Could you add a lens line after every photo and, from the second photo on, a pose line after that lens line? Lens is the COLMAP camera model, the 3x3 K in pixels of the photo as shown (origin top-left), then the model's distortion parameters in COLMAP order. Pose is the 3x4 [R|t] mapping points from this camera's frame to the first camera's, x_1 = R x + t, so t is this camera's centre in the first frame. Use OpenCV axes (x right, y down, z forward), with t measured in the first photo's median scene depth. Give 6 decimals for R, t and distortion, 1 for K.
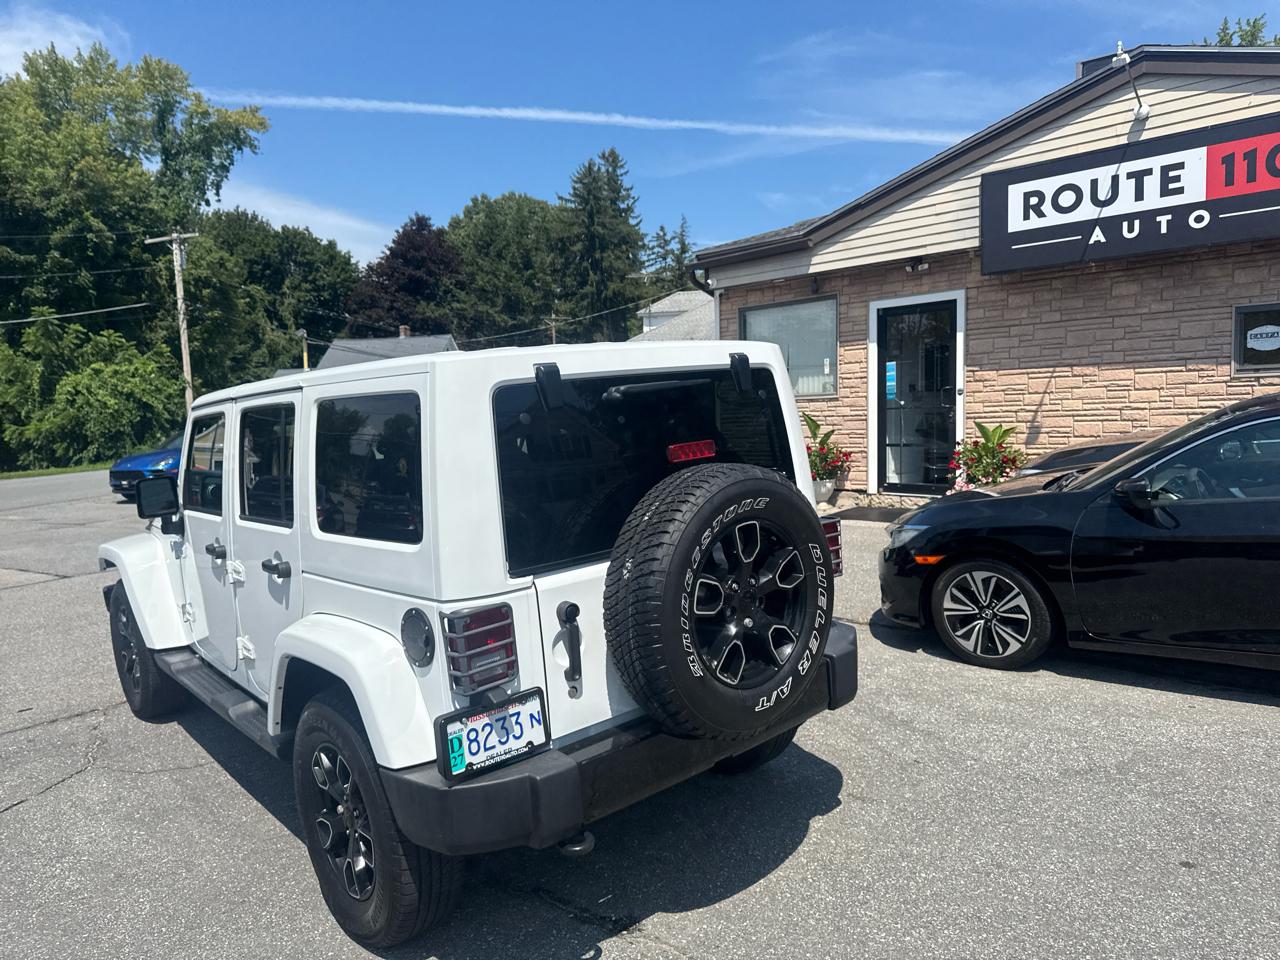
lens RADIAL K [[909.7, 0, 646.3], [0, 909.7, 466.1], [0, 0, 1]] dist [0.029348, -0.034660]
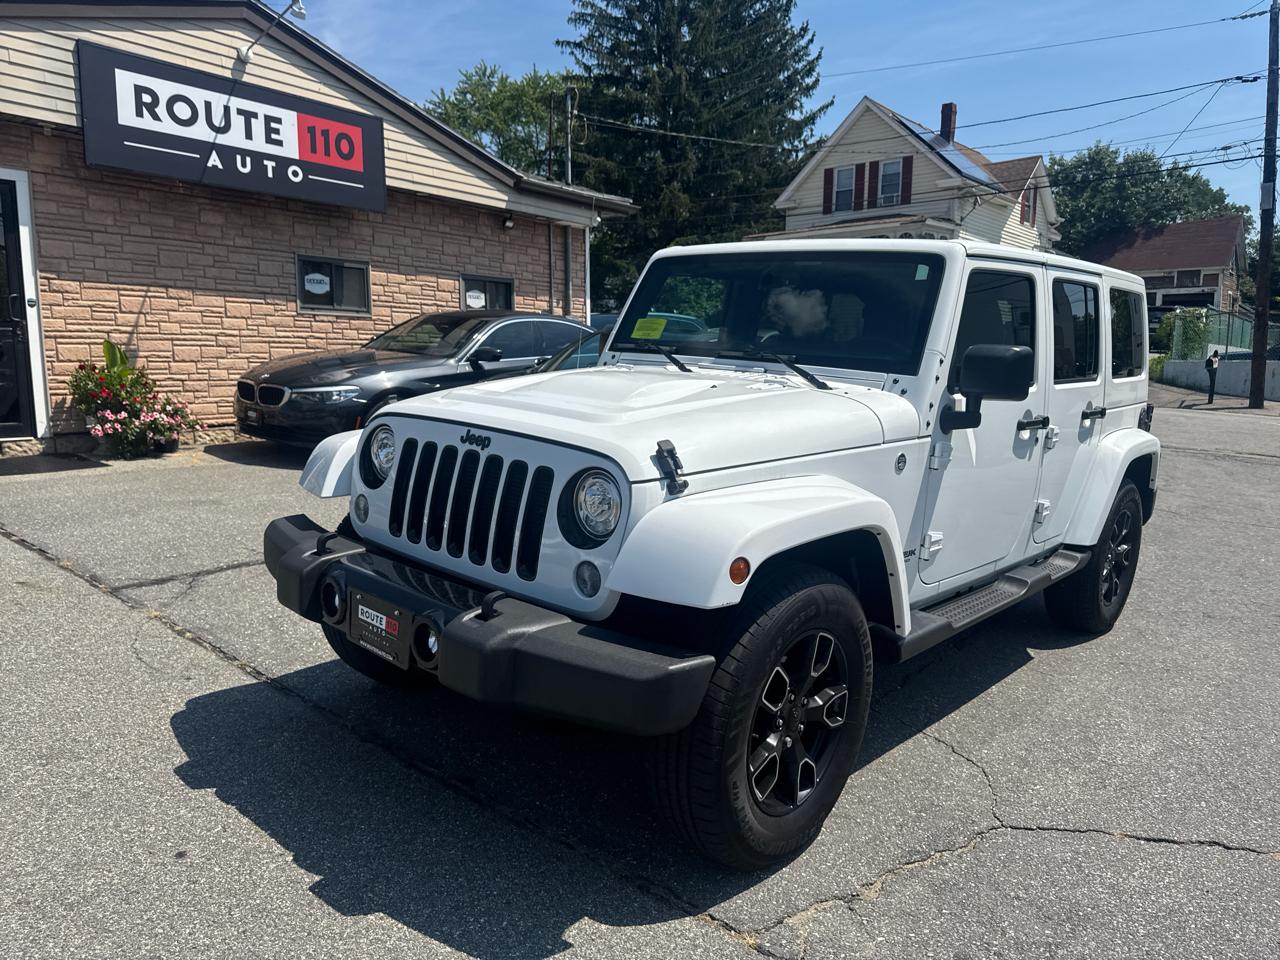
lens RADIAL K [[909.7, 0, 650.5], [0, 909.7, 474.3], [0, 0, 1]] dist [0.029348, -0.034660]
pose [[-0.135544, -0.095955, 0.986114, -0.571247], [0.050585, 0.993331, 0.103610, 0.011576], [-0.989479, 0.063926, -0.129786, 0.642551]]
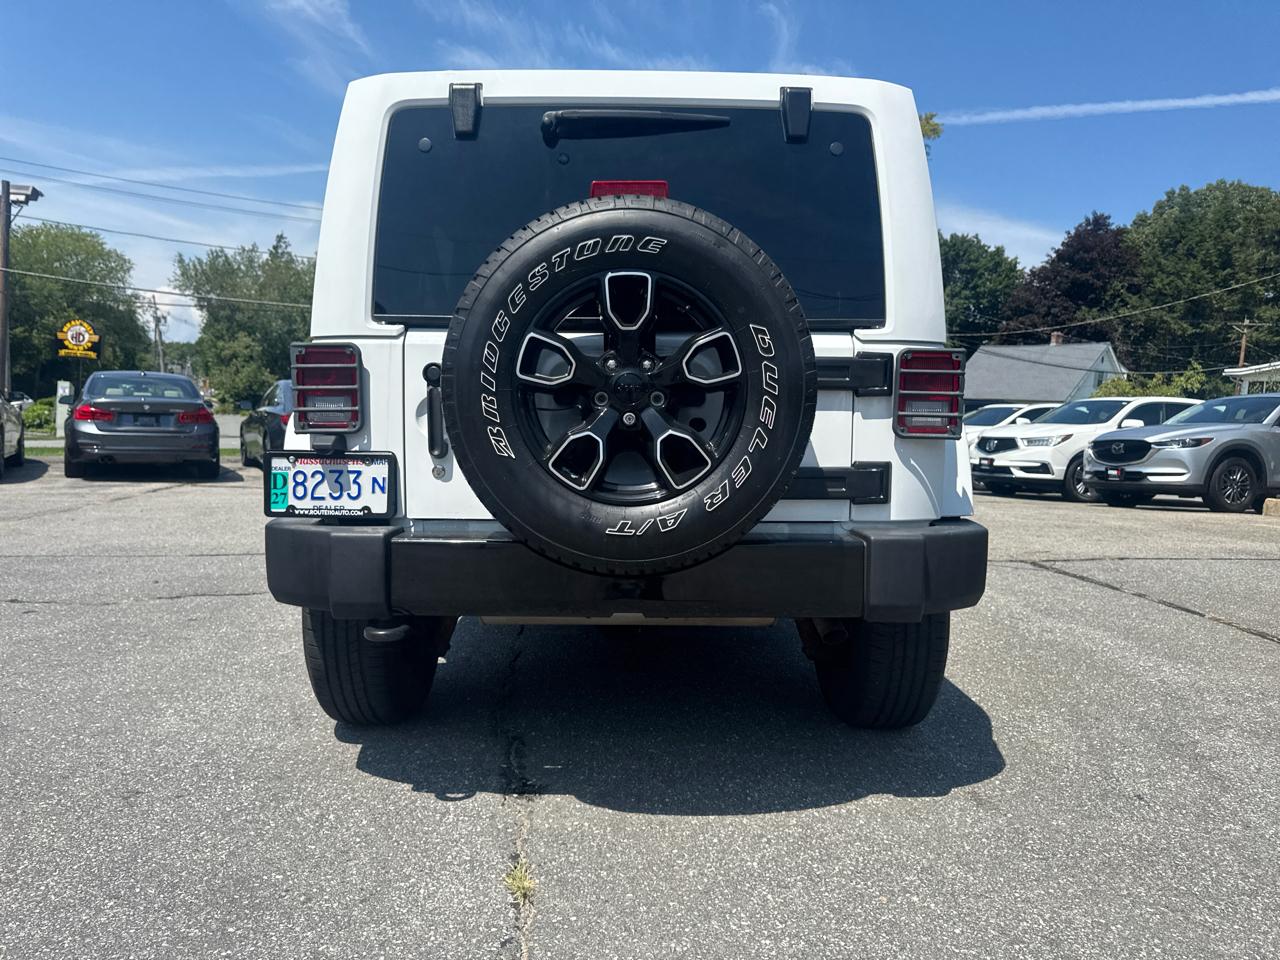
lens RADIAL K [[909.7, 0, 634.0], [0, 909.7, 478.3], [0, 0, 1]] dist [0.029348, -0.034660]
pose [[0.757649, 0.124775, -0.640624, 0.173411], [-0.126479, 0.991018, 0.043438, 0.055825], [0.640290, 0.048115, 0.766625, 0.133623]]
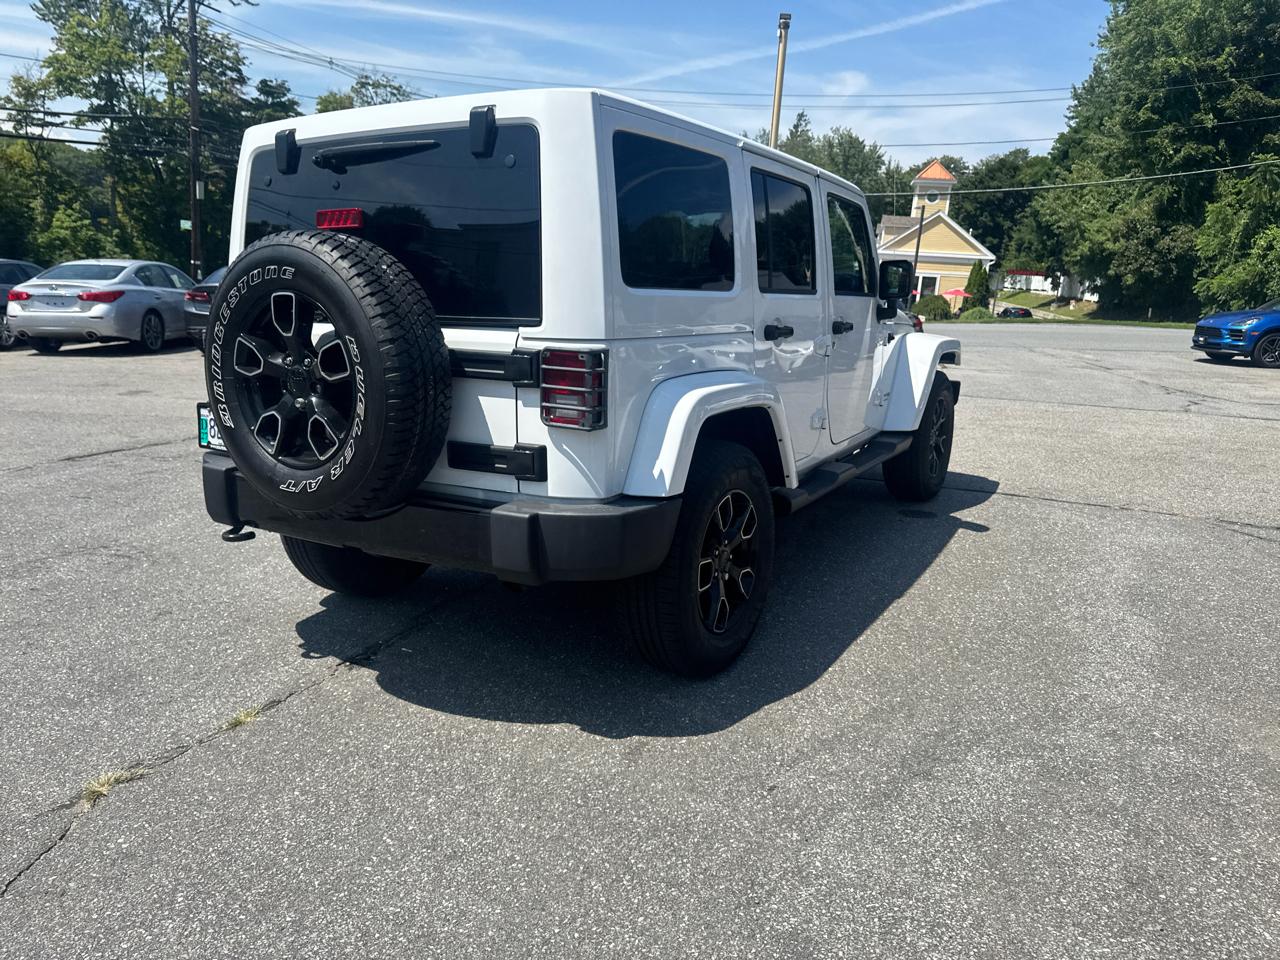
lens RADIAL K [[909.7, 0, 648.4], [0, 909.7, 479.6], [0, 0, 1]] dist [0.029348, -0.034660]
pose [[0.320893, 0.268008, -0.908405, 0.332258], [-0.118383, 0.962956, 0.242284, -0.007434], [0.939688, 0.029792, 0.340733, 0.302473]]
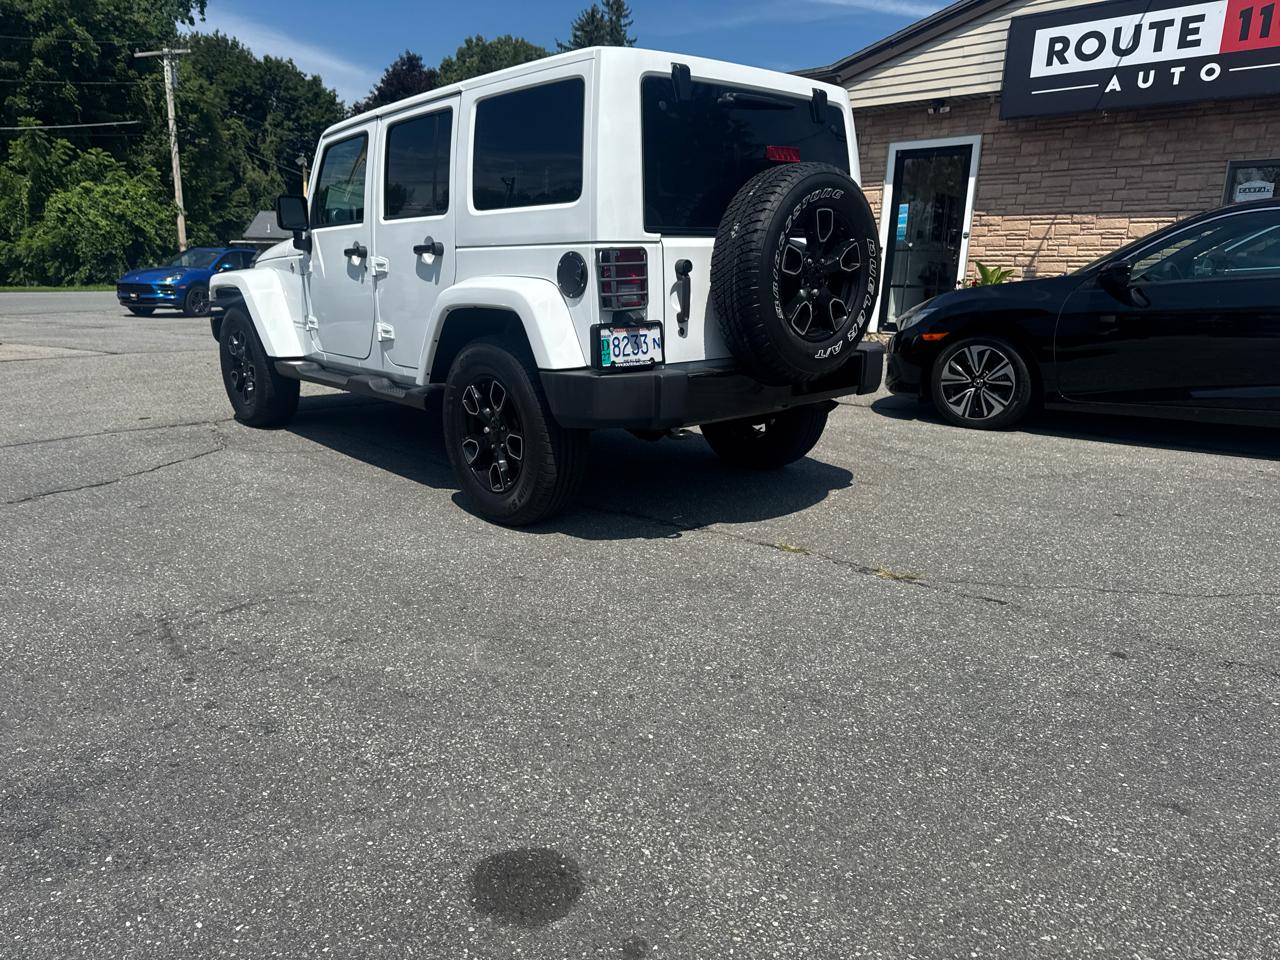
lens RADIAL K [[909.7, 0, 640.1], [0, 909.7, 483.0], [0, 0, 1]] dist [0.029348, -0.034660]
pose [[0.997563, 0.065096, 0.025098, -0.045952], [-0.068100, 0.986713, 0.147515, 0.078988], [-0.015162, -0.148865, 0.988741, -0.098470]]
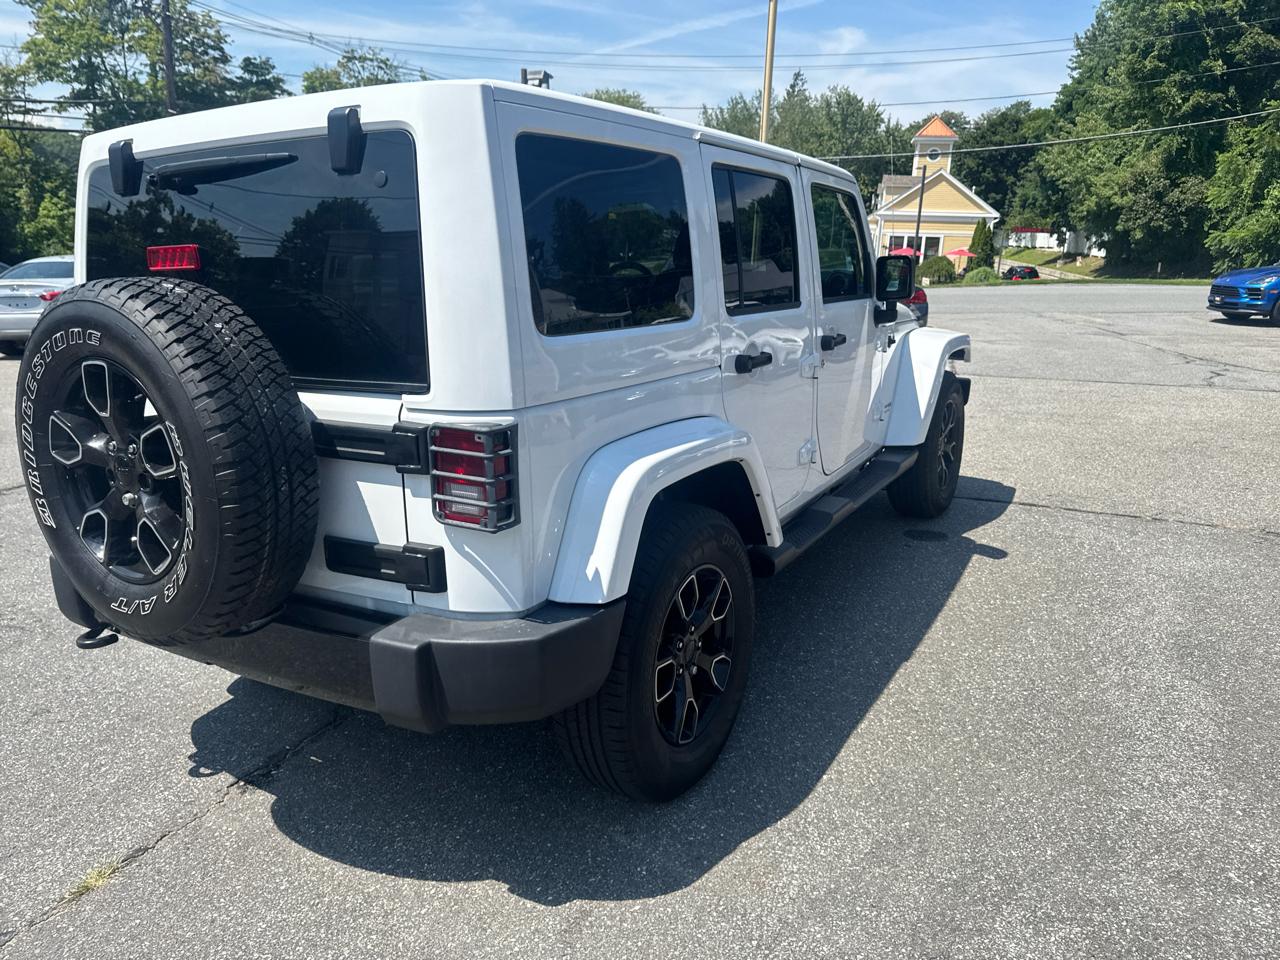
lens RADIAL K [[909.7, 0, 648.1], [0, 909.7, 475.2], [0, 0, 1]] dist [0.029348, -0.034660]
pose [[0.322125, 0.284637, -0.902894, 0.272204], [-0.086848, 0.958594, 0.271212, -0.025381], [0.942705, -0.008949, 0.333507, 0.341443]]
